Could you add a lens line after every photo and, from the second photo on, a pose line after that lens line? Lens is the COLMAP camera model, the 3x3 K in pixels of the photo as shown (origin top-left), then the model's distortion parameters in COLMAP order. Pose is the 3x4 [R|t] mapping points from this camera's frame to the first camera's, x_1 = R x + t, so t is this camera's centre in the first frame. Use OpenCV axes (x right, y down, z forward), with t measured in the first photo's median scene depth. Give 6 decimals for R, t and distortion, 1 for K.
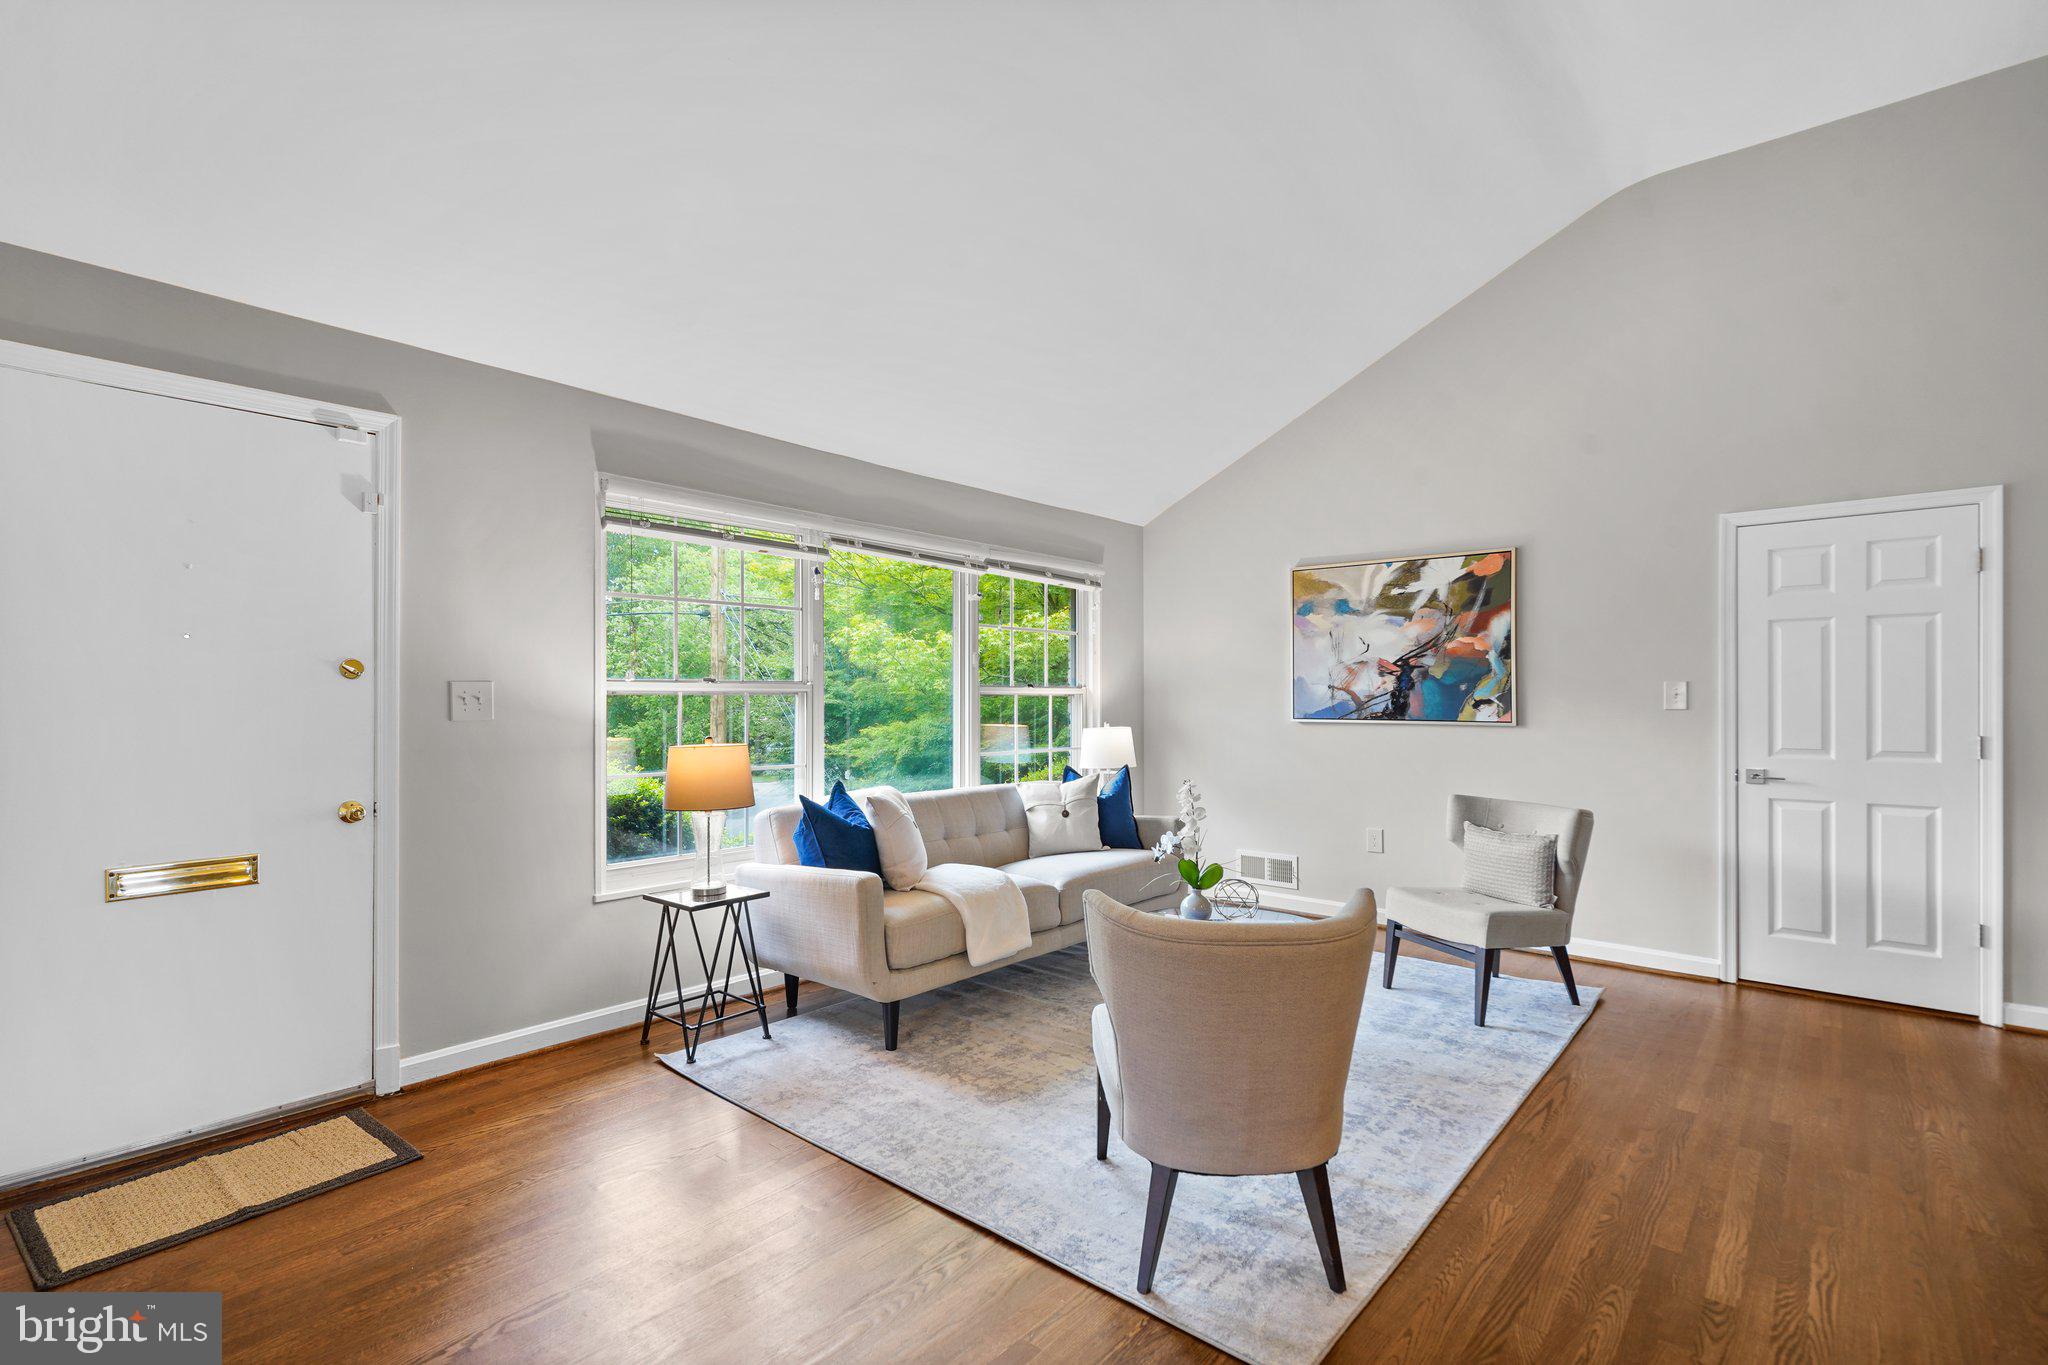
lens RADIAL K [[950.5, 0, 1010.9], [0, 950.5, 696.8], [0, 0, 1]] dist [0.003686, -0.000110]
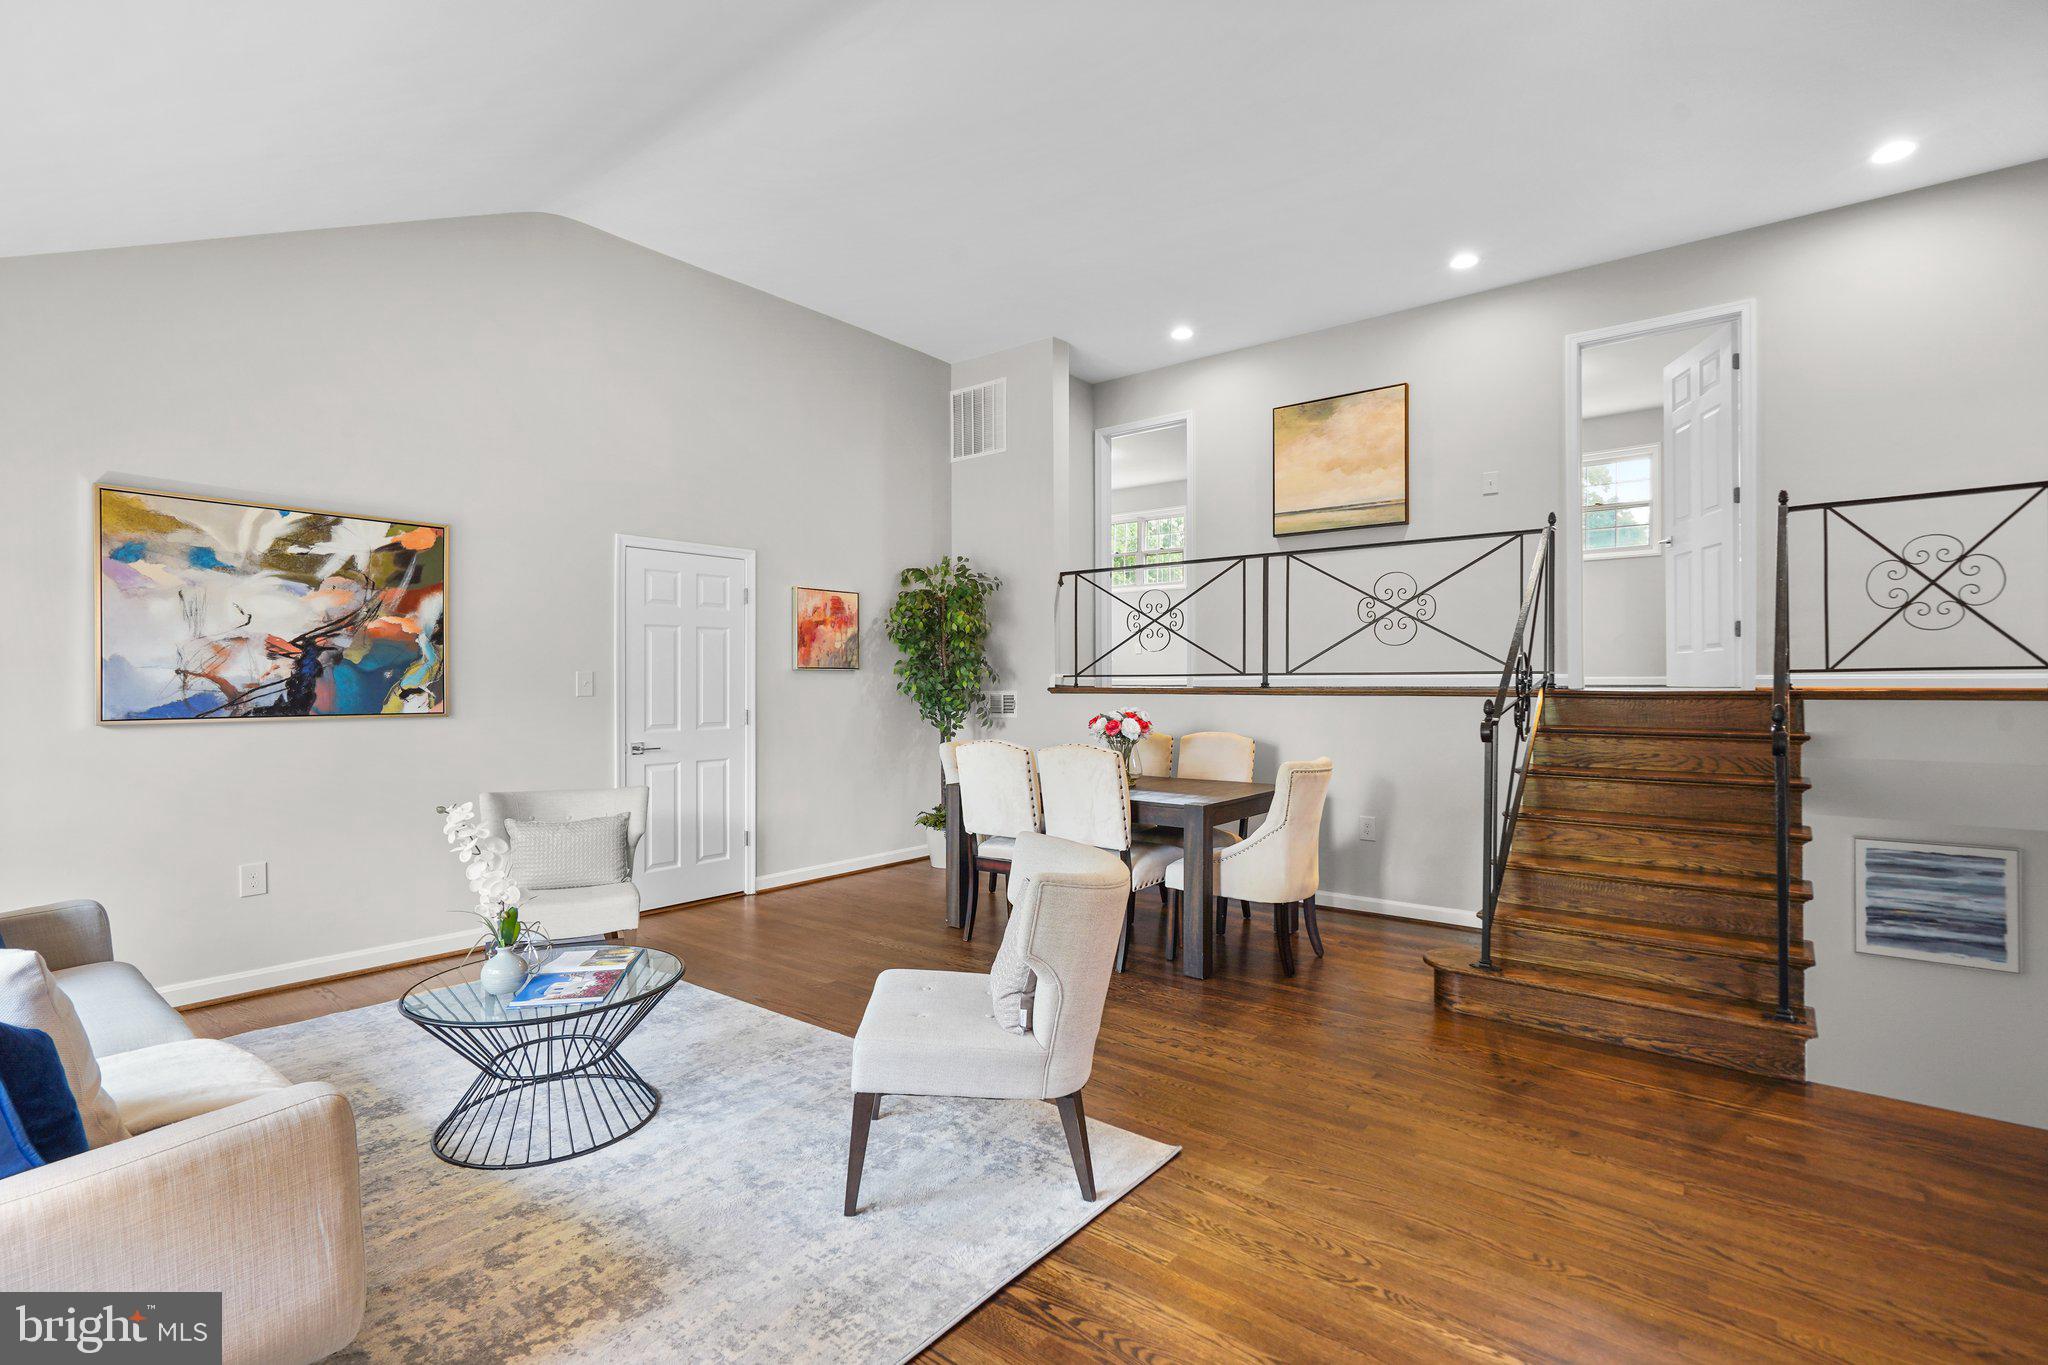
lens RADIAL K [[950.5, 0, 1021.7], [0, 950.5, 688.6], [0, 0, 1]] dist [0.003686, -0.000110]
pose [[-0.036675, -0.006690, 0.999305, -0.411164], [0.000631, 0.999977, 0.006718, -0.002855], [-0.999327, 0.000877, -0.036670, 0.459170]]
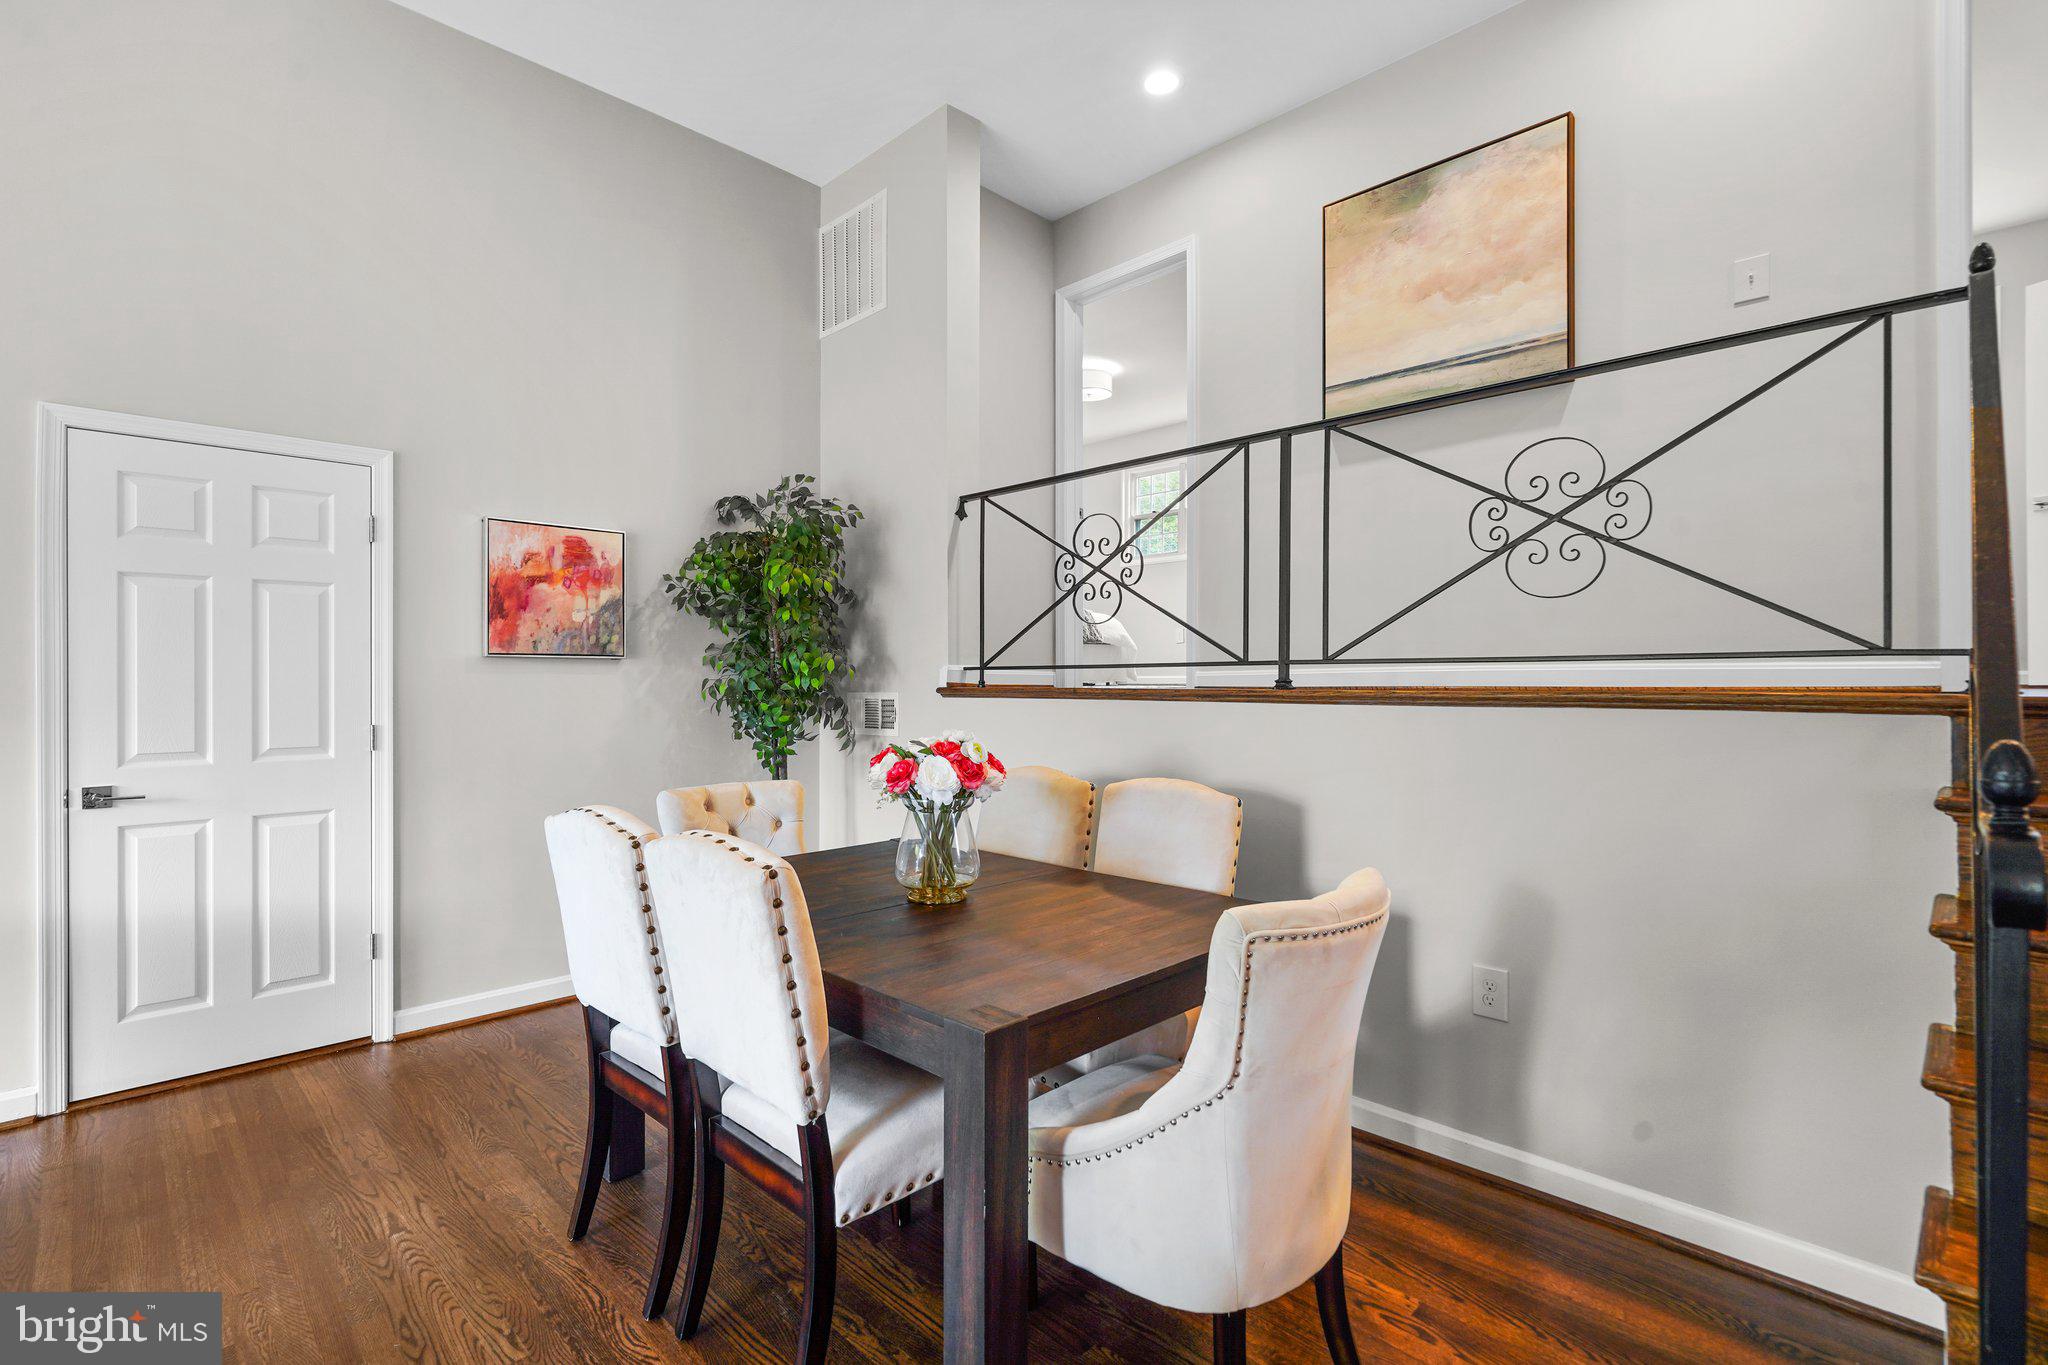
lens RADIAL K [[950.5, 0, 1030.6], [0, 950.5, 685.4], [0, 0, 1]] dist [0.003686, -0.000110]
pose [[0.071119, -0.003866, 0.997460, 0.123129], [-0.000581, 0.999992, 0.003917, -0.000305], [-0.997468, -0.000858, 0.071116, 0.238856]]
